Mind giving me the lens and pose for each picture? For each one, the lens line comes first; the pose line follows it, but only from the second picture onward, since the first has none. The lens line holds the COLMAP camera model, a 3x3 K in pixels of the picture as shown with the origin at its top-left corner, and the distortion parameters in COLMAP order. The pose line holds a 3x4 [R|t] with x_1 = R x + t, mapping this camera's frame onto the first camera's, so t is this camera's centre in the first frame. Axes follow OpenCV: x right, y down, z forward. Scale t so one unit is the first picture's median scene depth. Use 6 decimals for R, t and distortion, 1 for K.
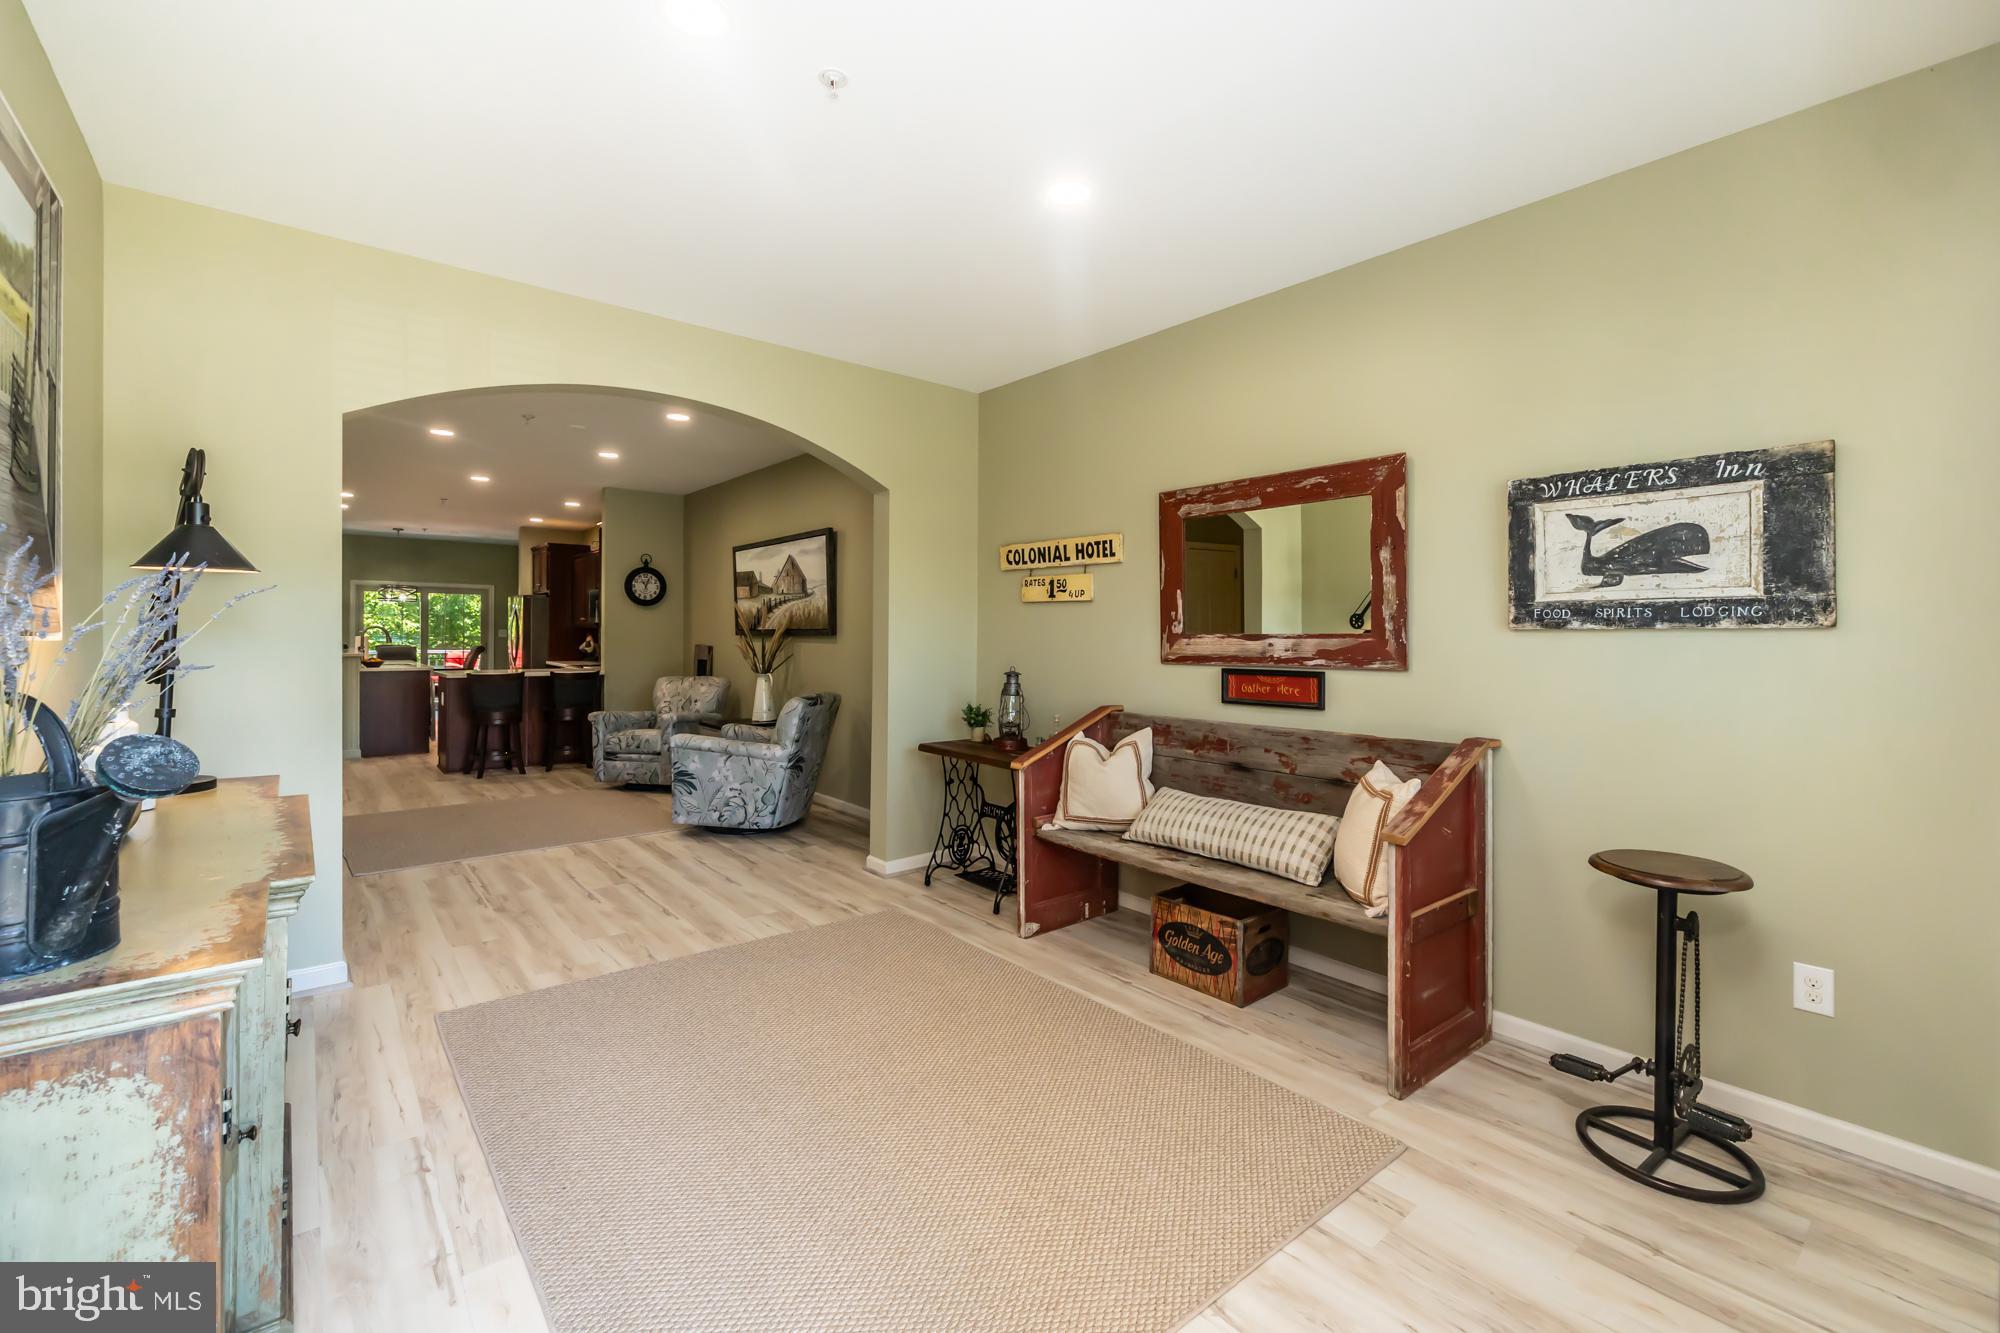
lens RADIAL K [[849.1, 0, 1003.2], [0, 849.1, 632.2], [0, 0, 1]] dist [0.001000, -0.000245]
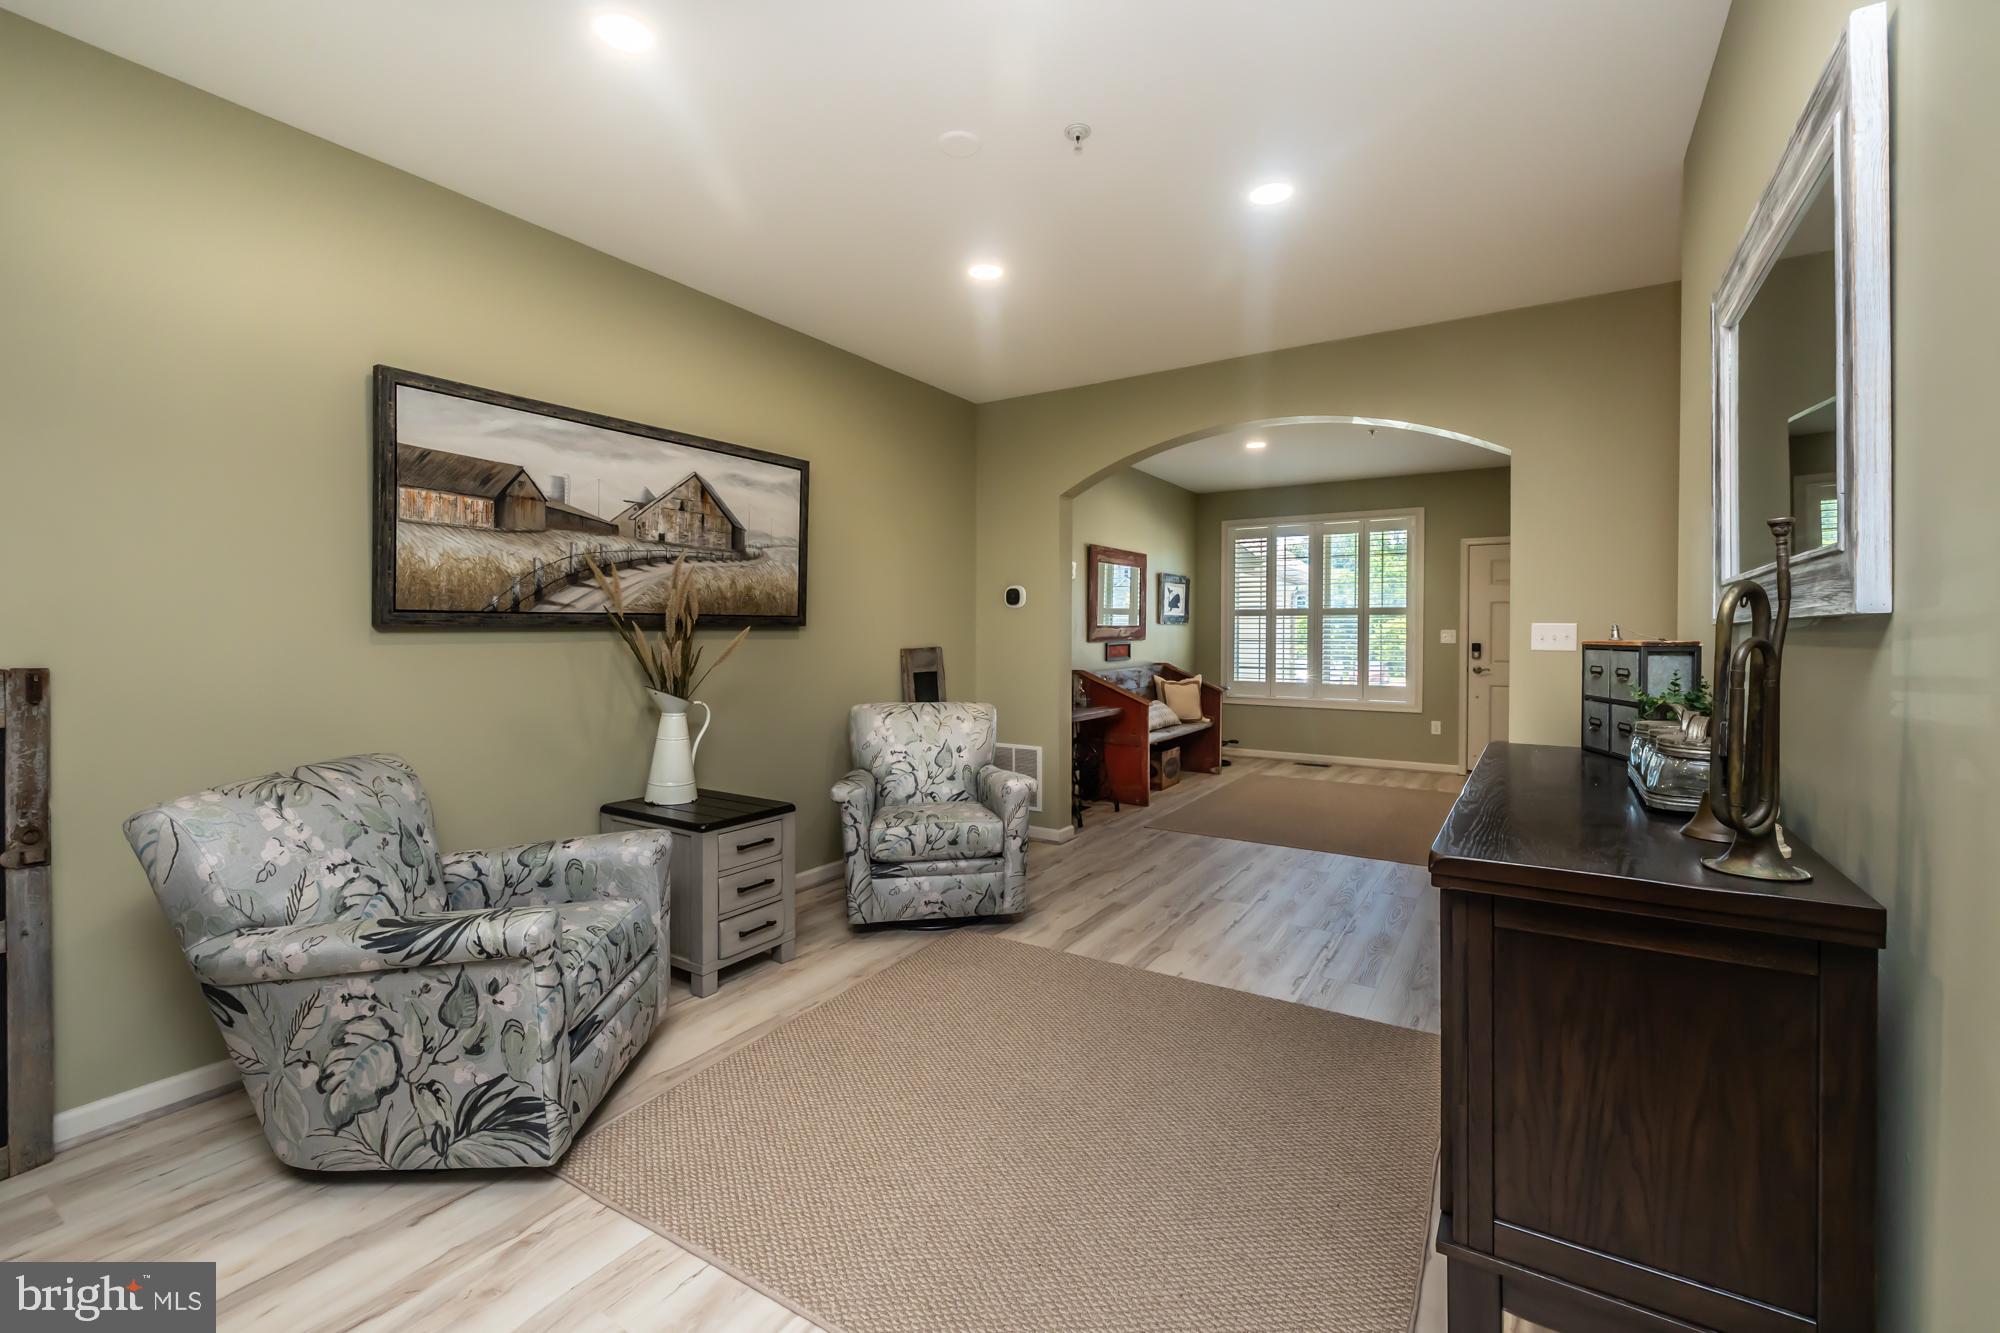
lens RADIAL K [[849.1, 0, 1003.2], [0, 849.1, 632.2], [0, 0, 1]] dist [0.001000, -0.000245]
pose [[-0.310655, -0.011222, 0.950457, -1.597555], [-0.008421, 0.999924, 0.009054, 0.002078], [-0.950486, -0.005191, -0.310725, 1.936163]]
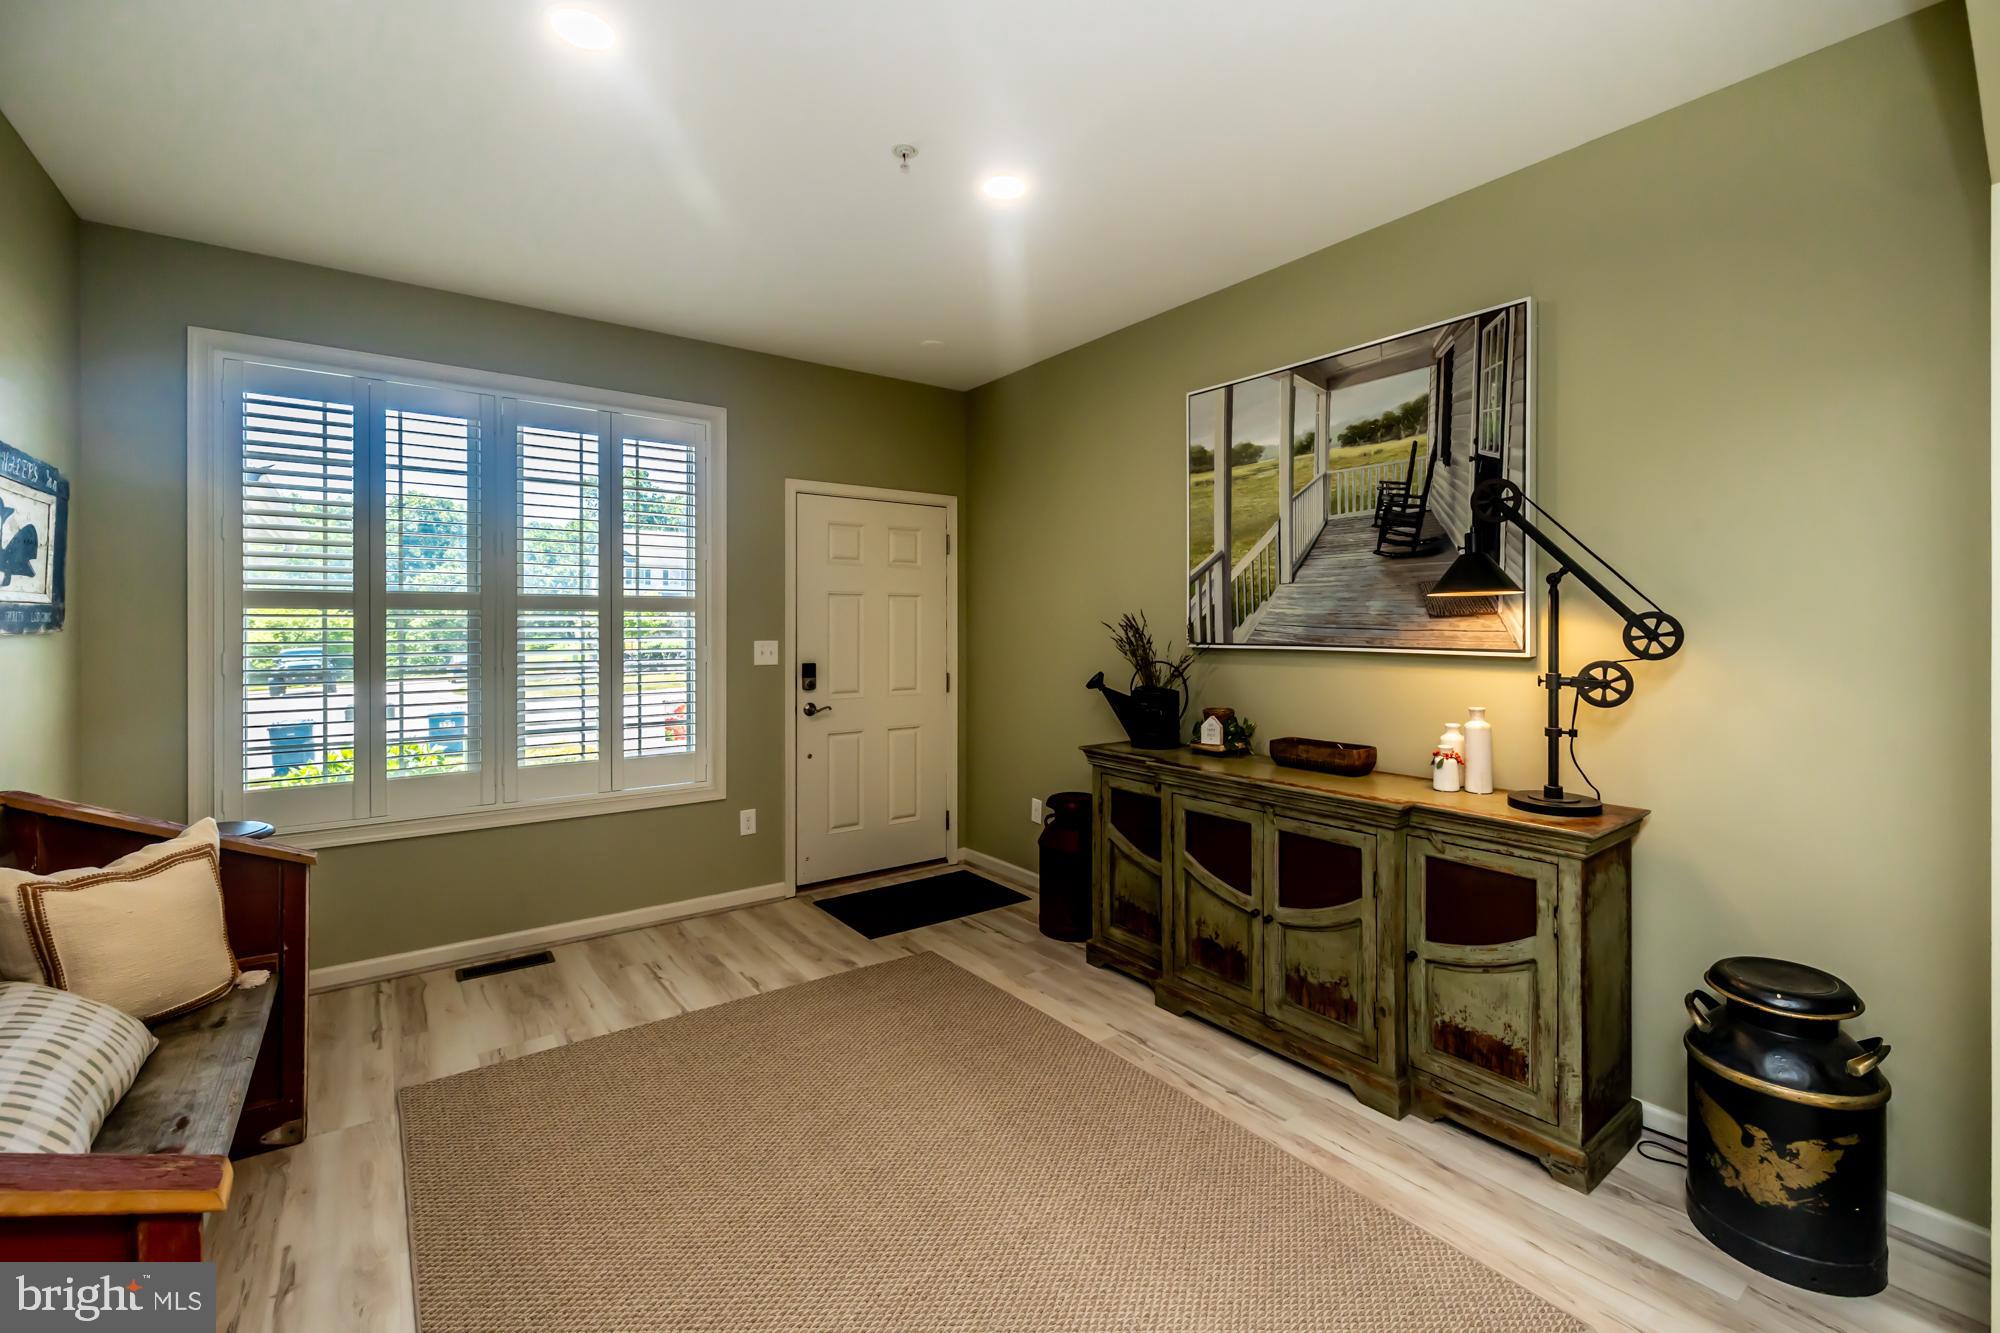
lens RADIAL K [[849.1, 0, 1003.2], [0, 849.1, 632.2], [0, 0, 1]] dist [0.001000, -0.000245]
pose [[-0.998432, -0.010251, 0.055037, -0.250007], [-0.009996, 0.999938, 0.004912, -0.015824], [-0.055084, 0.004354, -0.998472, 1.338116]]
